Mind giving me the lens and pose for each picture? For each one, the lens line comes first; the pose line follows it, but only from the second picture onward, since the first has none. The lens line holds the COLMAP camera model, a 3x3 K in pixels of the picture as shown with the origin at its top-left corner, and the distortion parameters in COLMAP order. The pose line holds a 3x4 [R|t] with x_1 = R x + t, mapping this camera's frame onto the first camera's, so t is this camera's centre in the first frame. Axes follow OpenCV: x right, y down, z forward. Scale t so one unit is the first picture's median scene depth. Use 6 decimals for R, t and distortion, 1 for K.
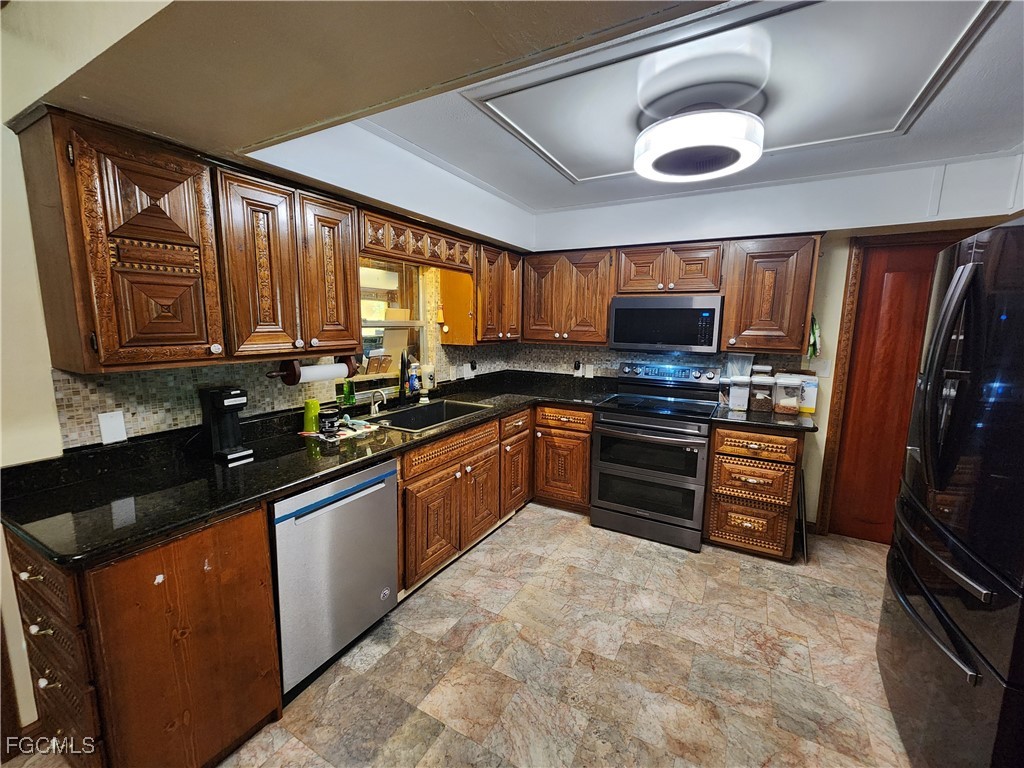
lens RADIAL K [[423.4, 0, 517.3], [0, 423.4, 383.9], [0, 0, 1]] dist [-0.001708, 0.000364]
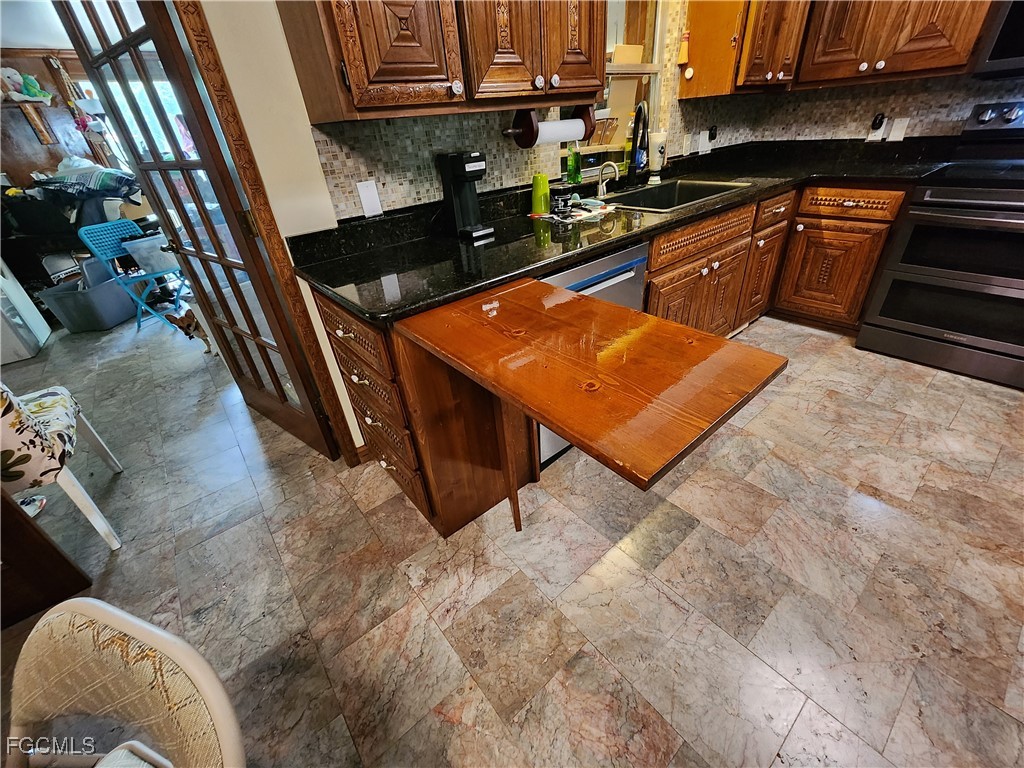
lens RADIAL K [[422.2, 0, 514.4], [0, 422.2, 383.3], [0, 0, 1]] dist [-0.000796, 0.000217]
pose [[0.928015, 0.120507, -0.352515, -0.179869], [0.034256, 0.914626, 0.402846, 0.077505], [0.370965, -0.385923, 0.844659, 0.100014]]
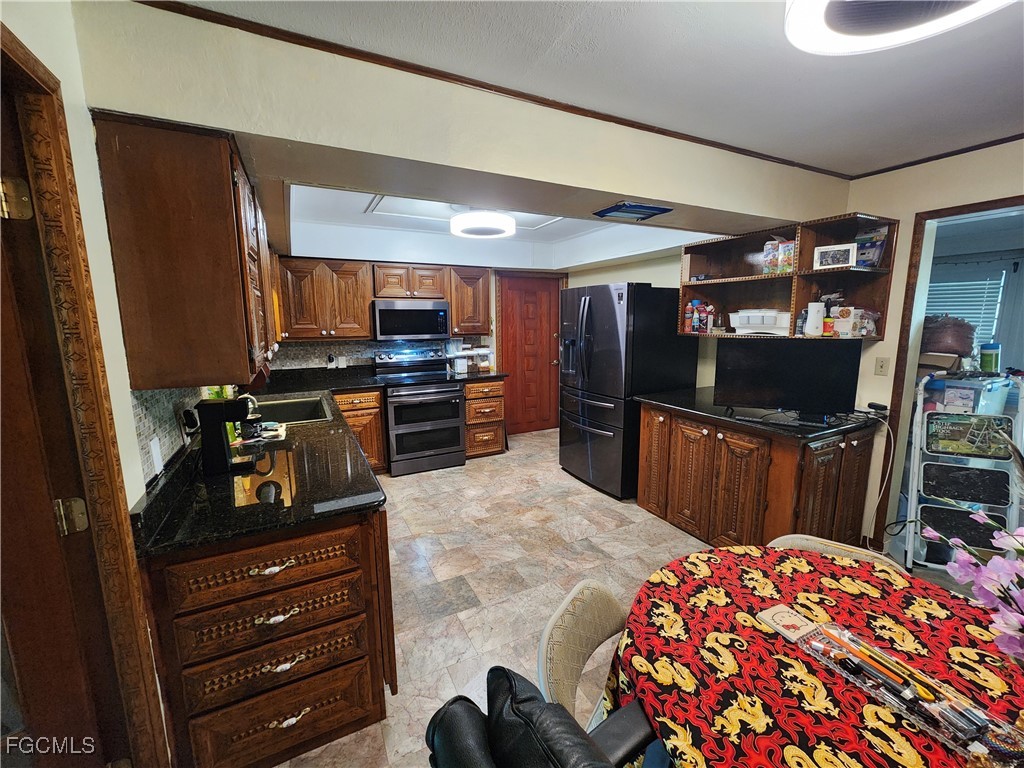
lens RADIAL K [[422.2, 0, 514.4], [0, 422.2, 383.3], [0, 0, 1]] dist [-0.000796, 0.000217]
pose [[0.558259, -0.148208, 0.816322, -0.866938], [0.134674, 0.987054, 0.087106, -0.016801], [-0.818664, 0.061310, 0.570991, -0.084667]]
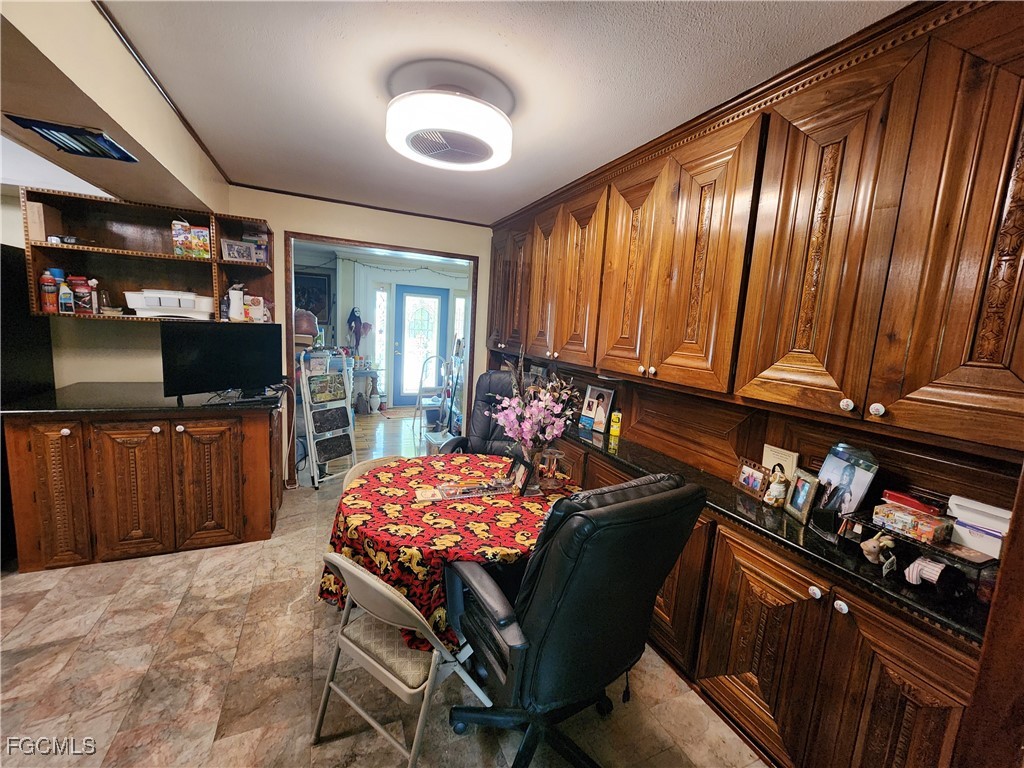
lens RADIAL K [[423.4, 0, 517.3], [0, 423.4, 383.9], [0, 0, 1]] dist [-0.001708, 0.000364]
pose [[-0.806313, -0.146060, 0.573172, -0.903095], [0.009472, 0.965719, 0.259417, -0.072378], [-0.591414, 0.214601, -0.777288, 0.416742]]
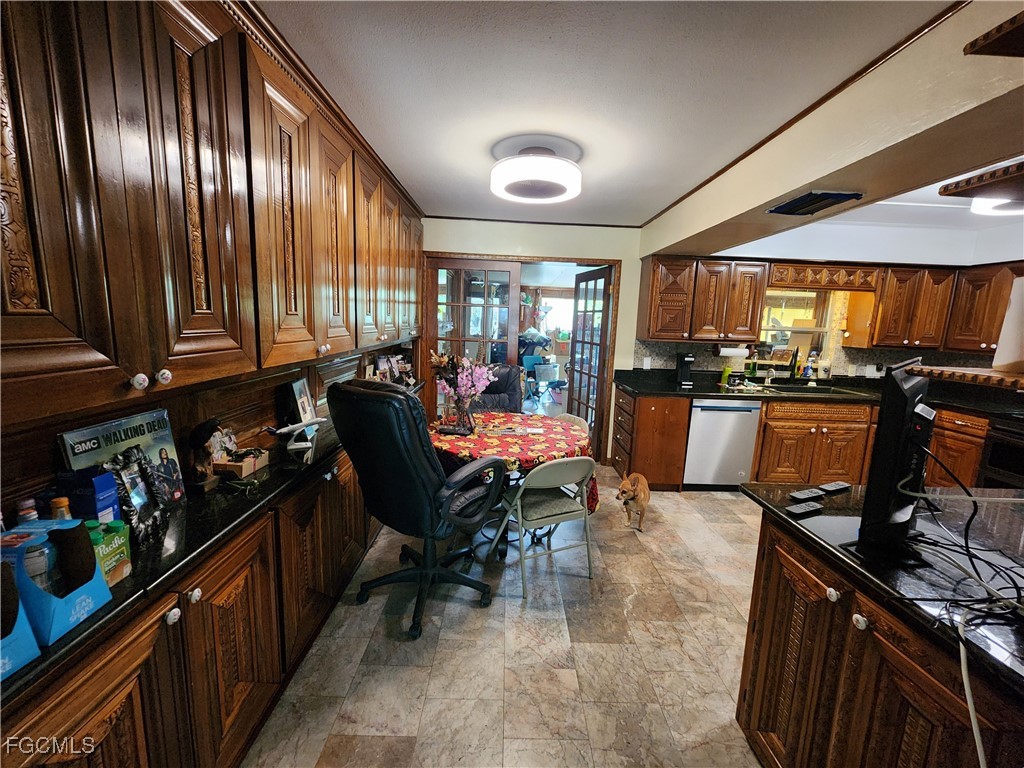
lens RADIAL K [[423.4, 0, 517.3], [0, 423.4, 383.9], [0, 0, 1]] dist [-0.001708, 0.000364]
pose [[0.508206, 0.136275, -0.850385, 0.620311], [-0.153375, 0.985939, 0.066338, 0.123607], [0.847468, 0.096714, 0.521962, -0.728395]]
